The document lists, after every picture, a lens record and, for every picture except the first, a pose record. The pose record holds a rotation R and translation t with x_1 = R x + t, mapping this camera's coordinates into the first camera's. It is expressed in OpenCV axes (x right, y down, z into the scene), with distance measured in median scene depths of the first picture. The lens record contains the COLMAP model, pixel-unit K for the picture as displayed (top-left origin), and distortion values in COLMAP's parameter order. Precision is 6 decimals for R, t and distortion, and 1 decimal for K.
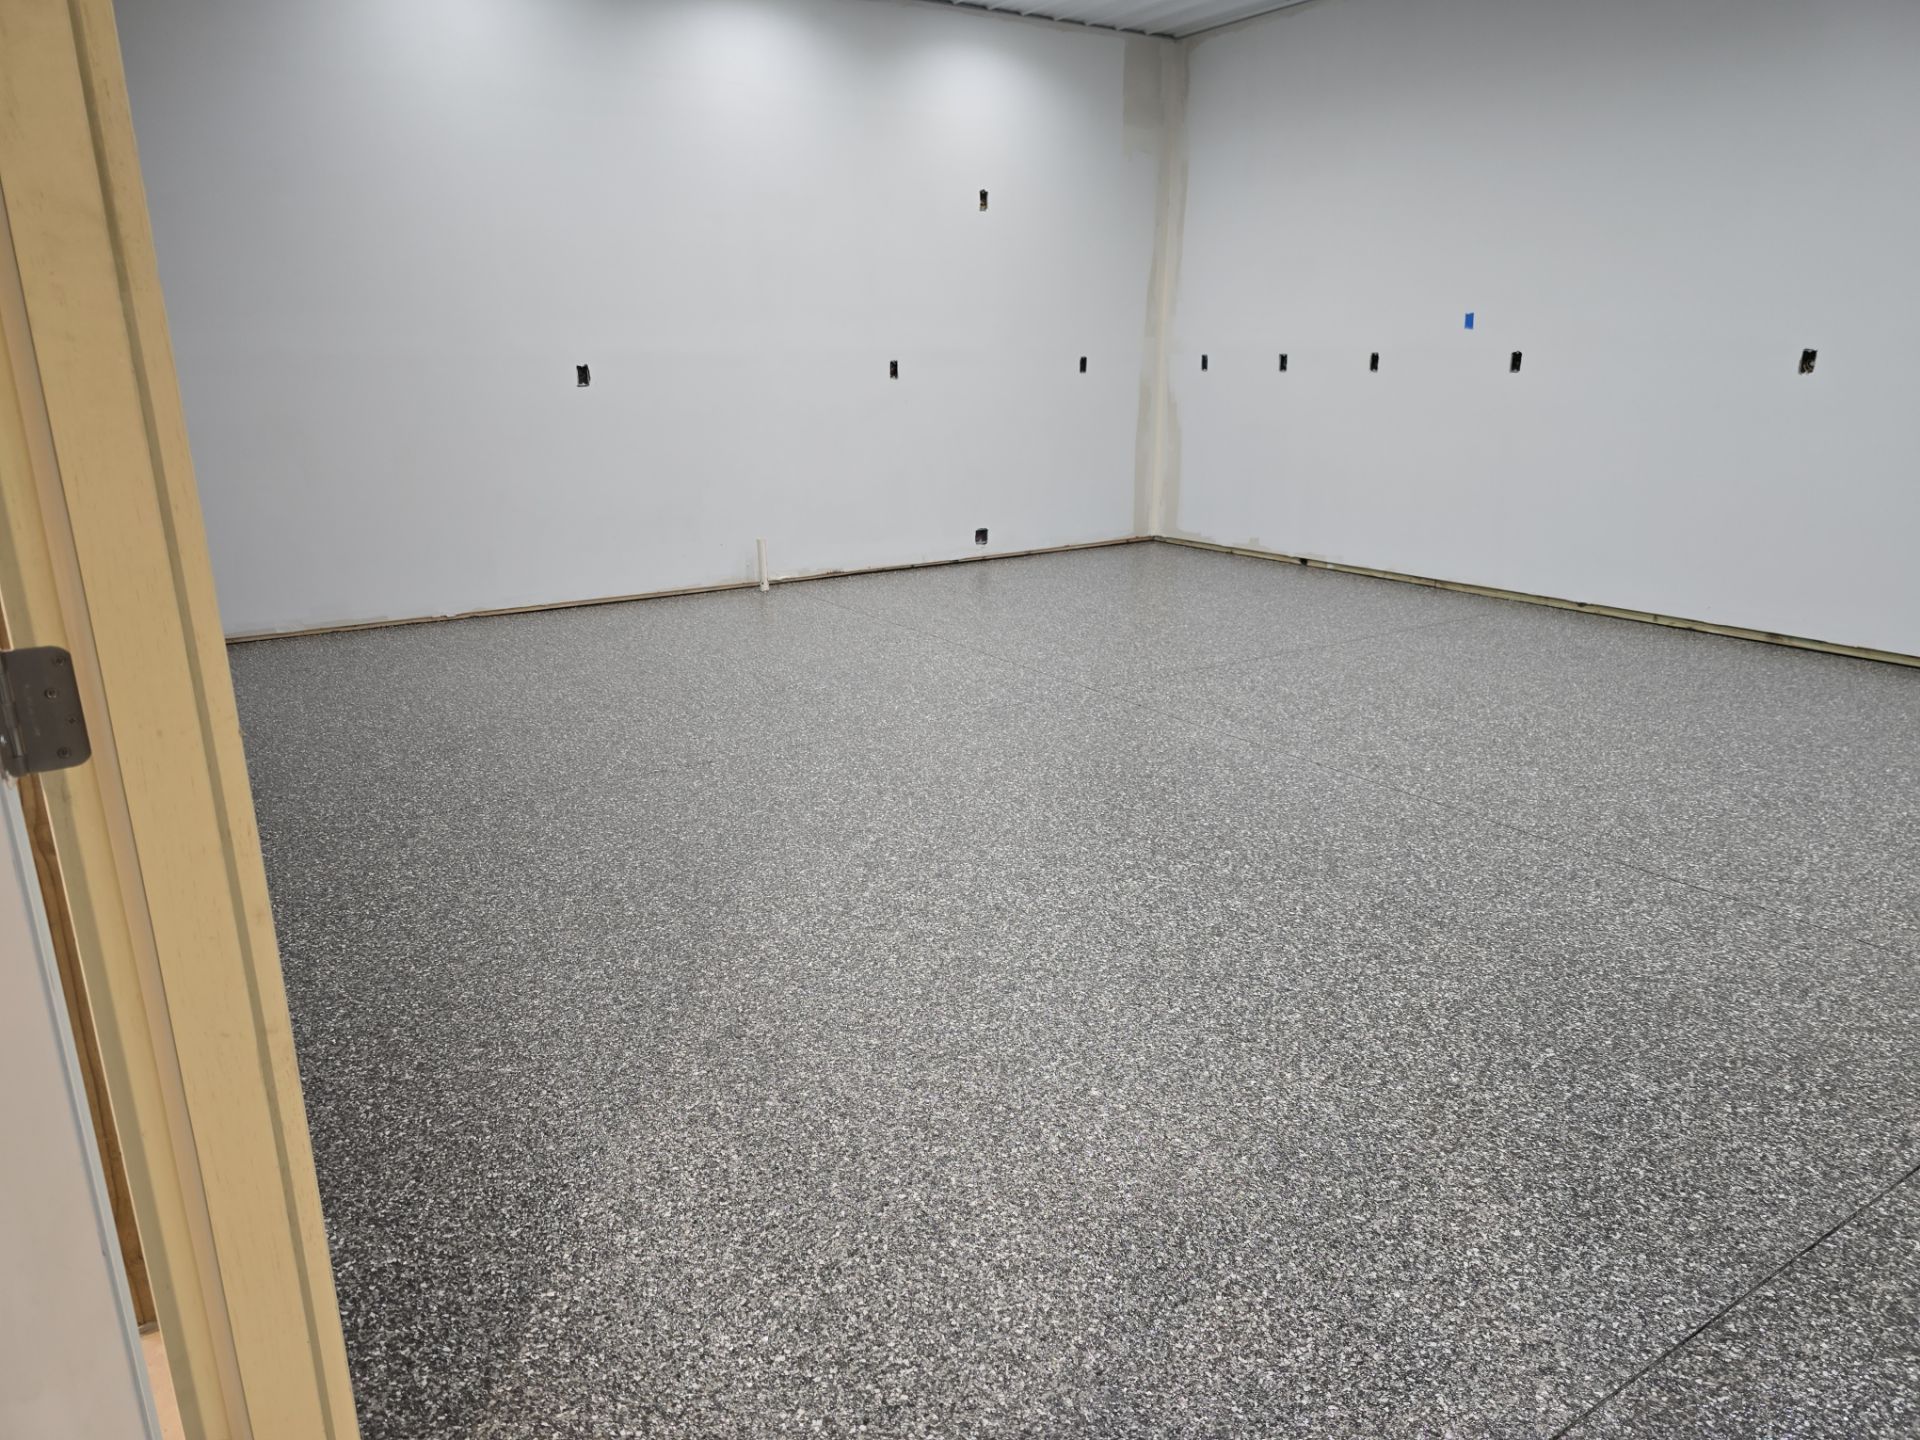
lens RADIAL K [[1275.7, 0, 955.5], [0, 1275.7, 716.6], [0, 0, 1]] dist [0.074163, -0.079450]
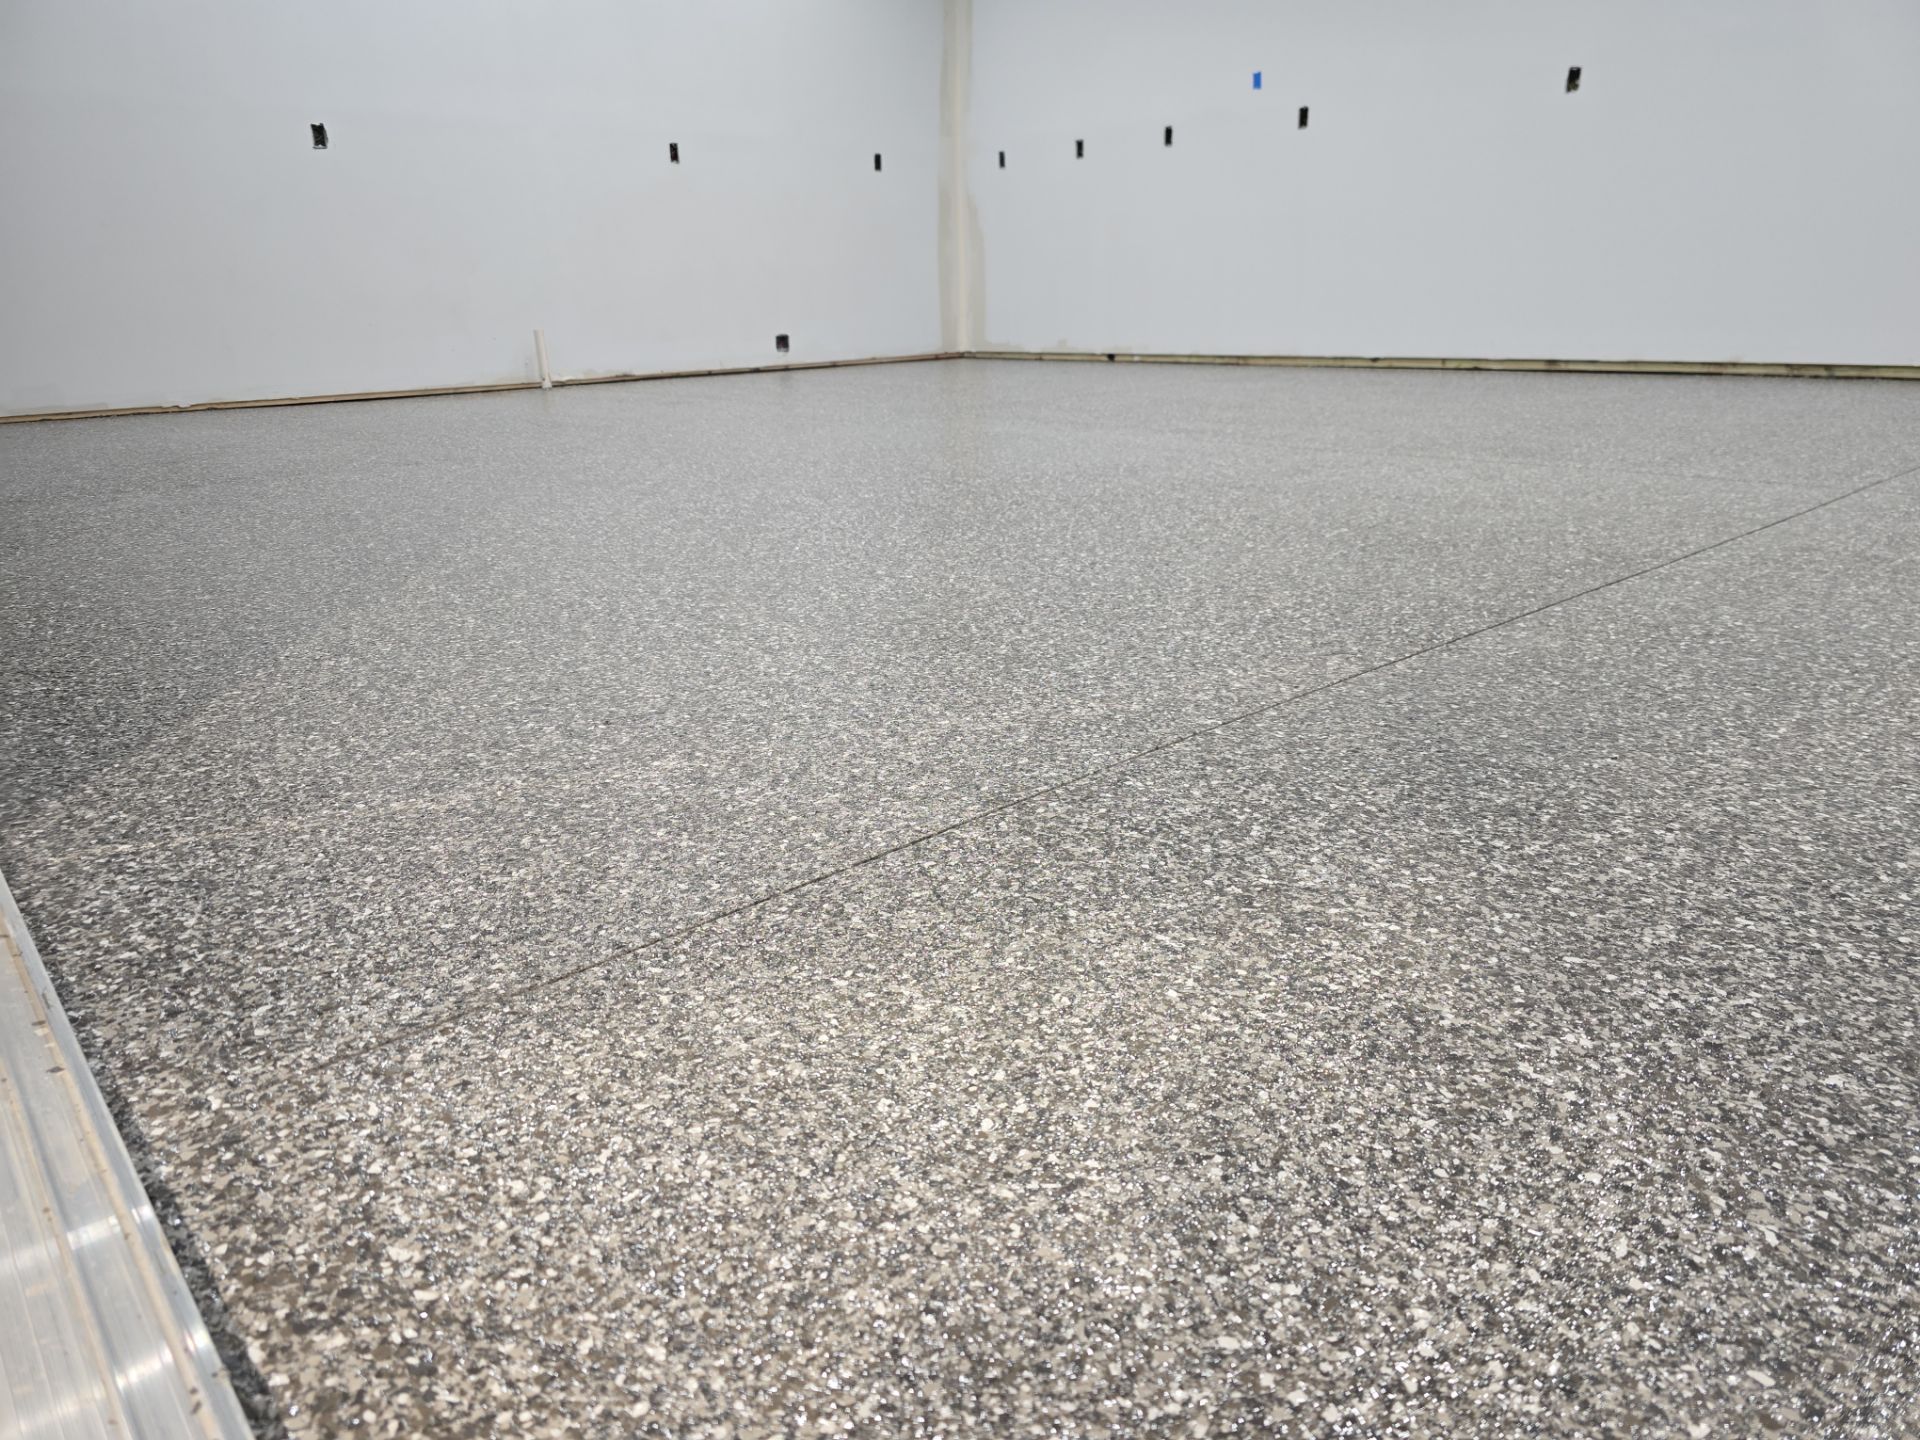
lens RADIAL K [[1286.6, 0, 956.5], [0, 1286.6, 711.6], [0, 0, 1]] dist [0.060926, -0.066184]
pose [[0.990304, -0.060621, 0.124996, 0.013133], [0.056381, 0.997717, 0.037182, 0.116470], [-0.126965, -0.029774, 0.991460, 0.021177]]
